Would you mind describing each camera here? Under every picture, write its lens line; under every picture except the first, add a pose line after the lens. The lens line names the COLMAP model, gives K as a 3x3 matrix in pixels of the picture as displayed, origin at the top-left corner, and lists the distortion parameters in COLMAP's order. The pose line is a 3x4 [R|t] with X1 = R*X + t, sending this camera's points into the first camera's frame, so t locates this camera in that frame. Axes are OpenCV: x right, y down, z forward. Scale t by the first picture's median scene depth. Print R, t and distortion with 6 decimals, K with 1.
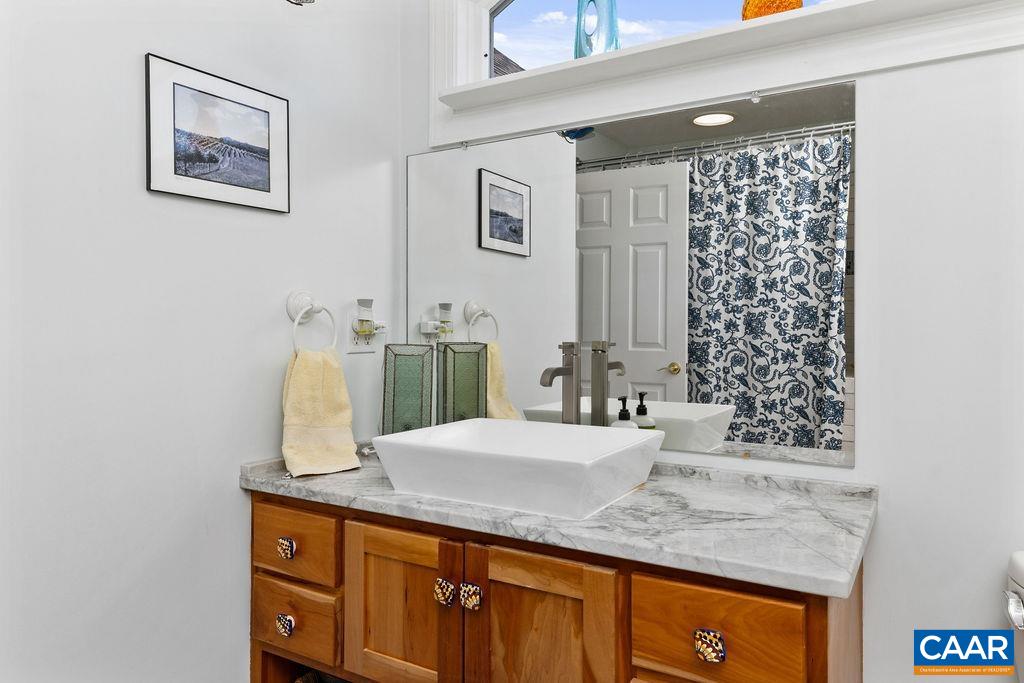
lens RADIAL K [[694.3, 0, 512.0], [0, 694.3, 341.5], [0, 0, 1]] dist [-0.000882, 0.000292]
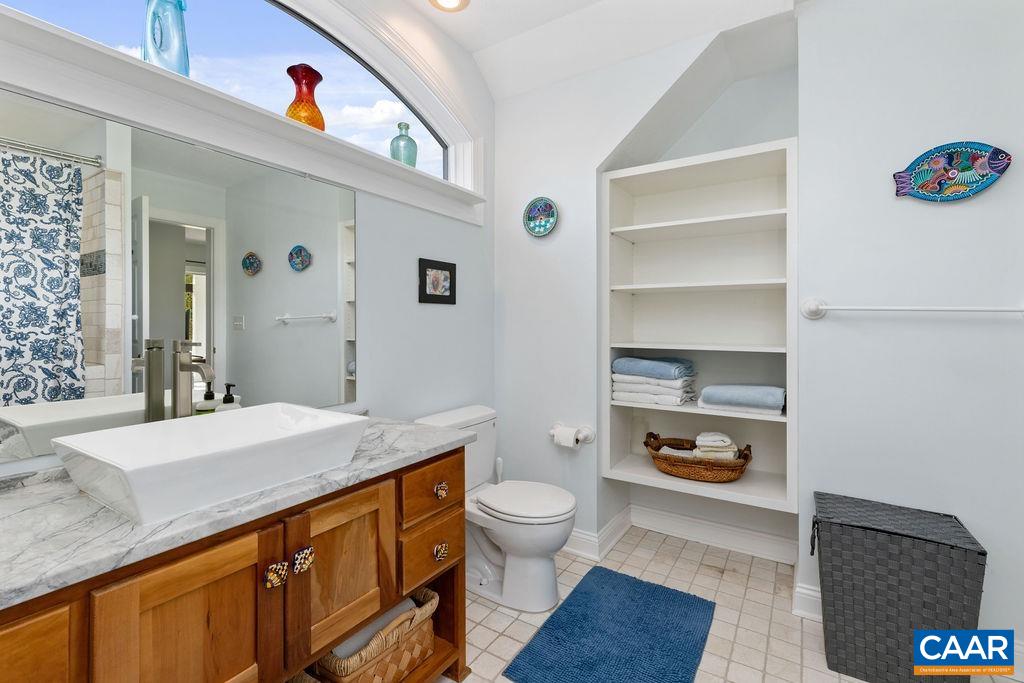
lens RADIAL K [[462.7, 0, 516.0], [0, 462.7, 326.7], [0, 0, 1]] dist [-0.002771, 0.000074]
pose [[0.018770, -0.007738, 0.999794, -0.305002], [0.021841, 0.999735, 0.007328, -0.007586], [-0.999585, 0.021699, 0.018934, 0.231267]]
